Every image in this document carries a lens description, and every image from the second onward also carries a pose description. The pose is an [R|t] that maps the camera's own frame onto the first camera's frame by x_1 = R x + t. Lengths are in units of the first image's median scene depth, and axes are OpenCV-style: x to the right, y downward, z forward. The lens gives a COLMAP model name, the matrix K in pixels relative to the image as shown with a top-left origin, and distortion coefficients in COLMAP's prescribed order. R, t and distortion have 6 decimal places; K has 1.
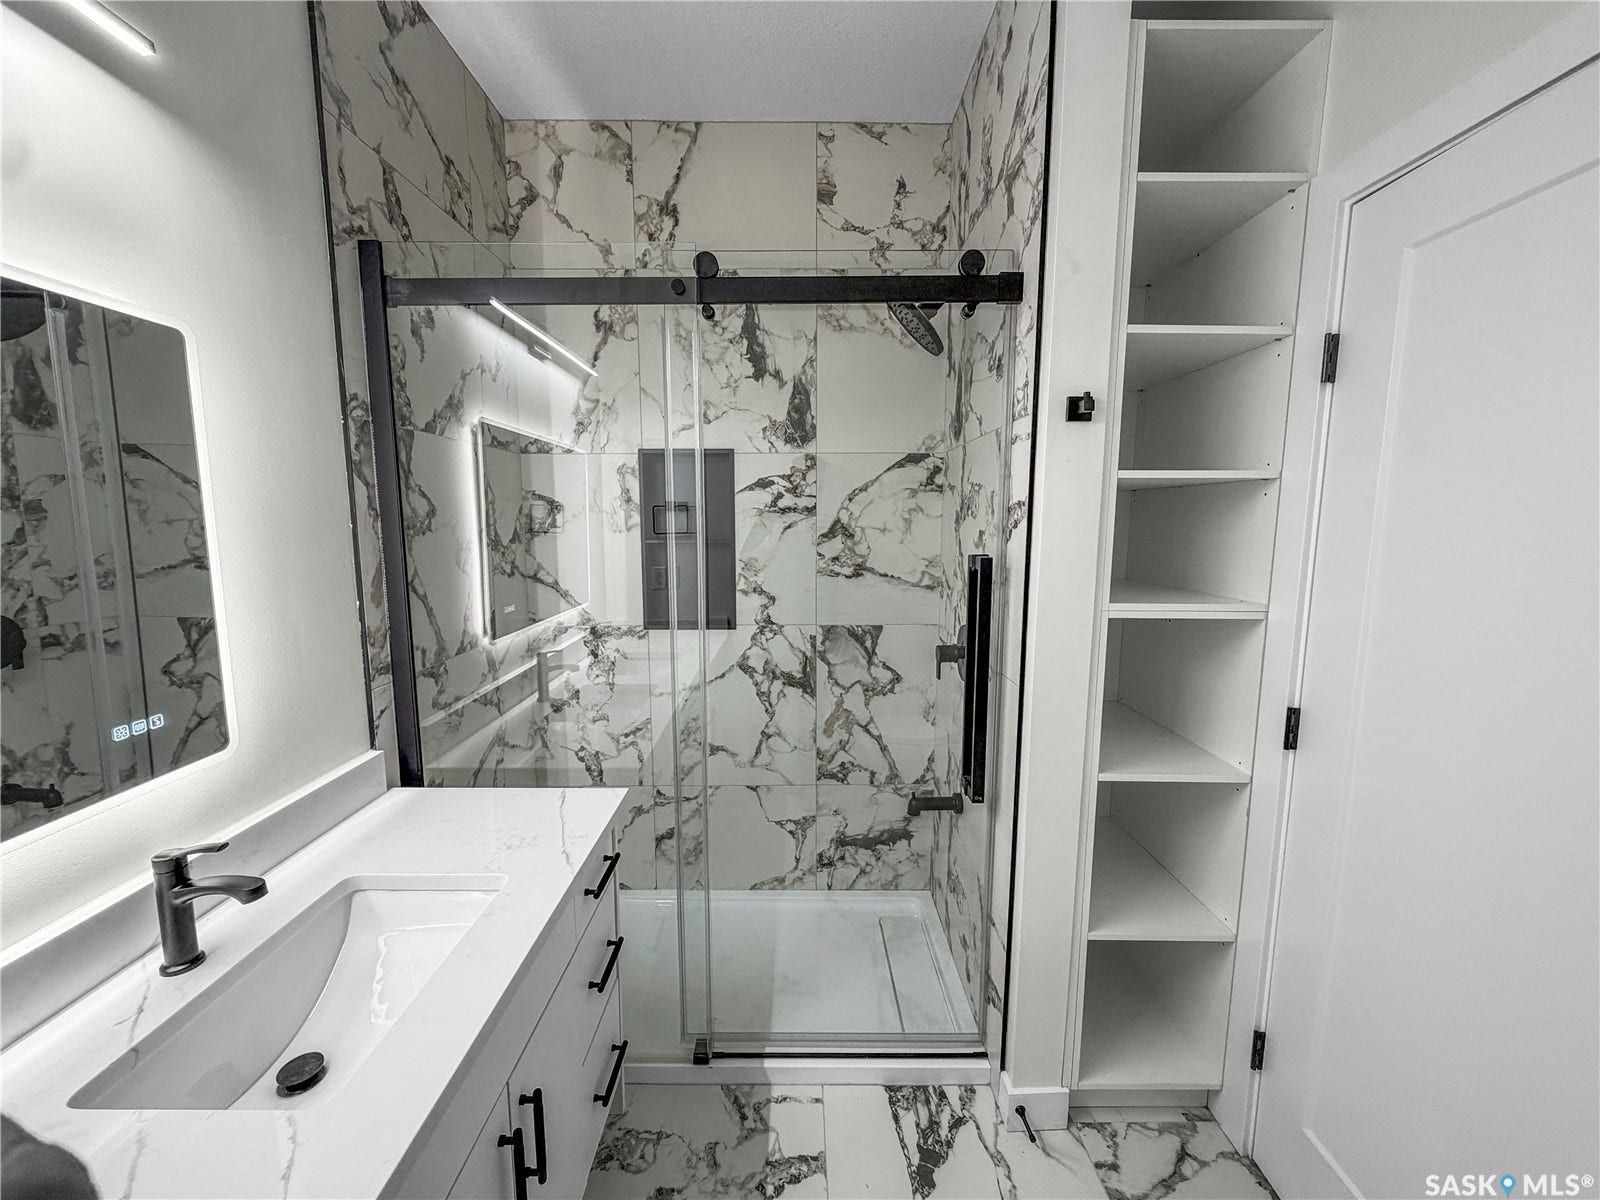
lens RADIAL K [[635.4, 0, 796.7], [0, 635.4, 598.0], [0, 0, 1]] dist [0.000338, -0.000357]
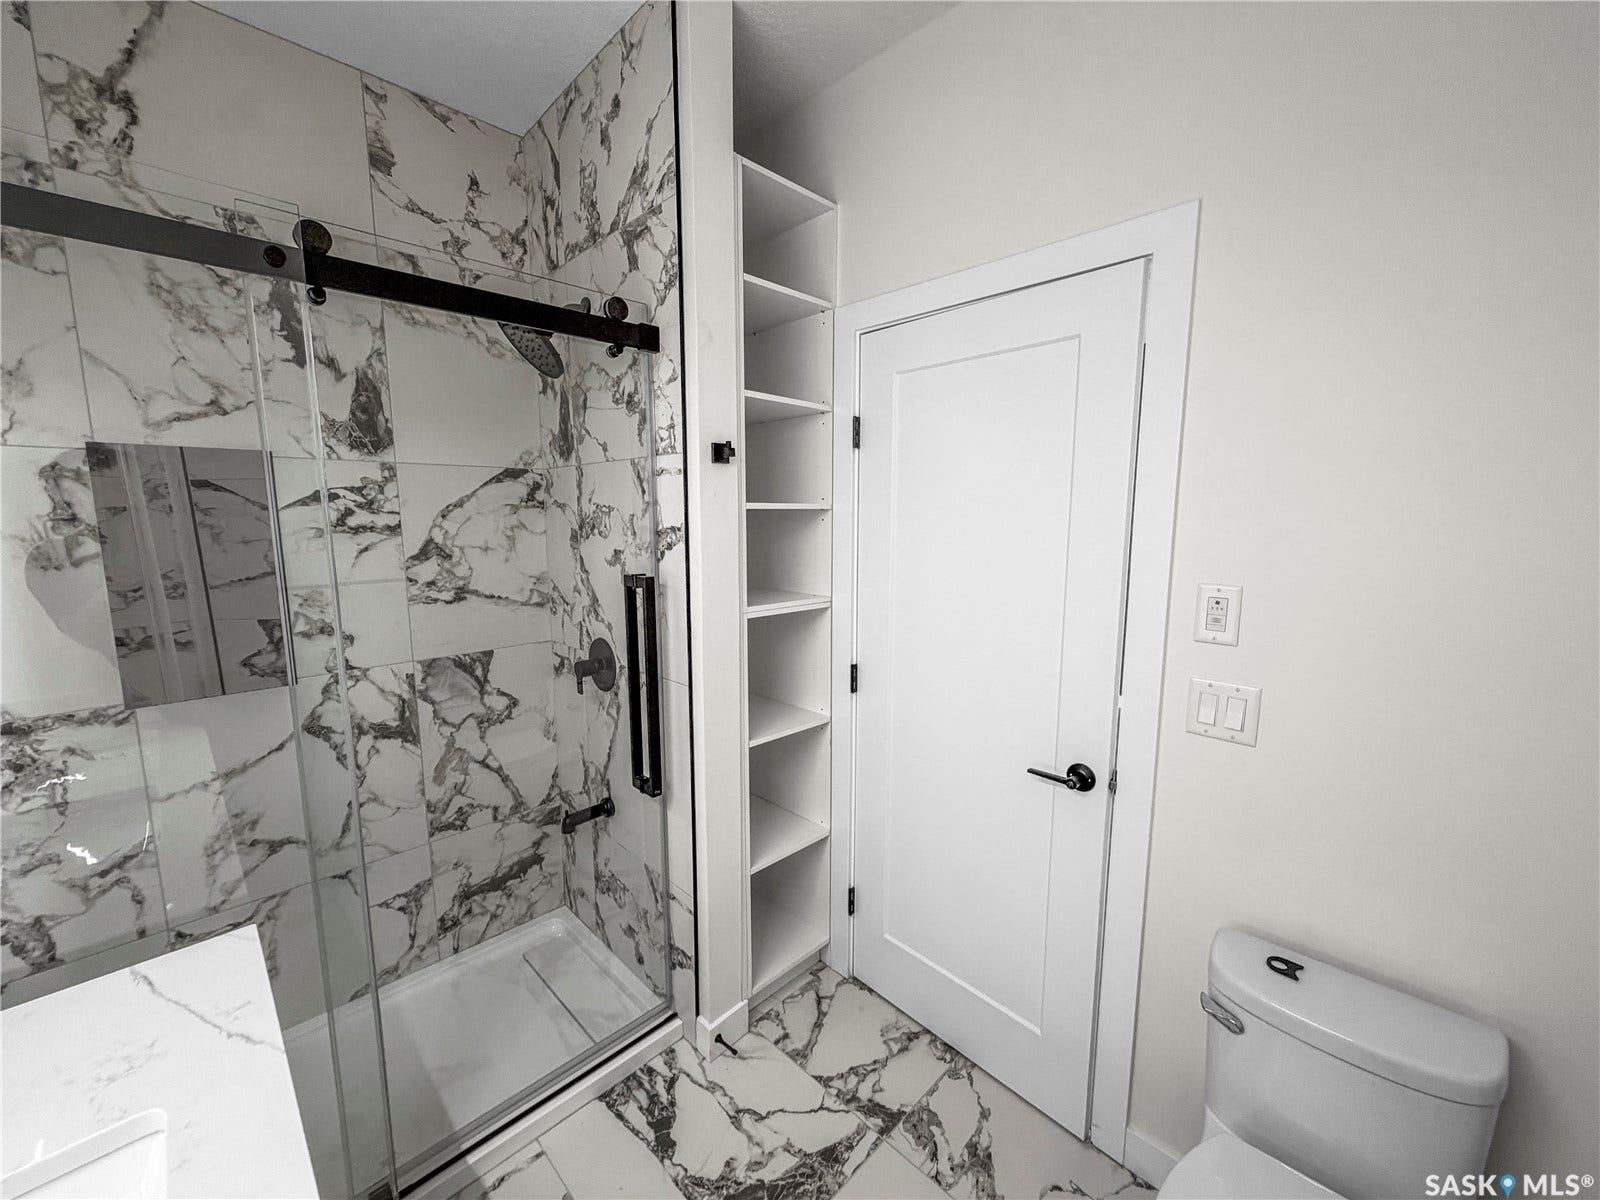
lens RADIAL K [[635.4, 0, 796.7], [0, 635.4, 598.0], [0, 0, 1]] dist [0.000338, -0.000357]
pose [[0.710316, -0.095029, 0.697439, -0.224755], [0.090128, 0.994968, 0.043777, -0.039483], [-0.698089, 0.031763, 0.715306, 0.016834]]
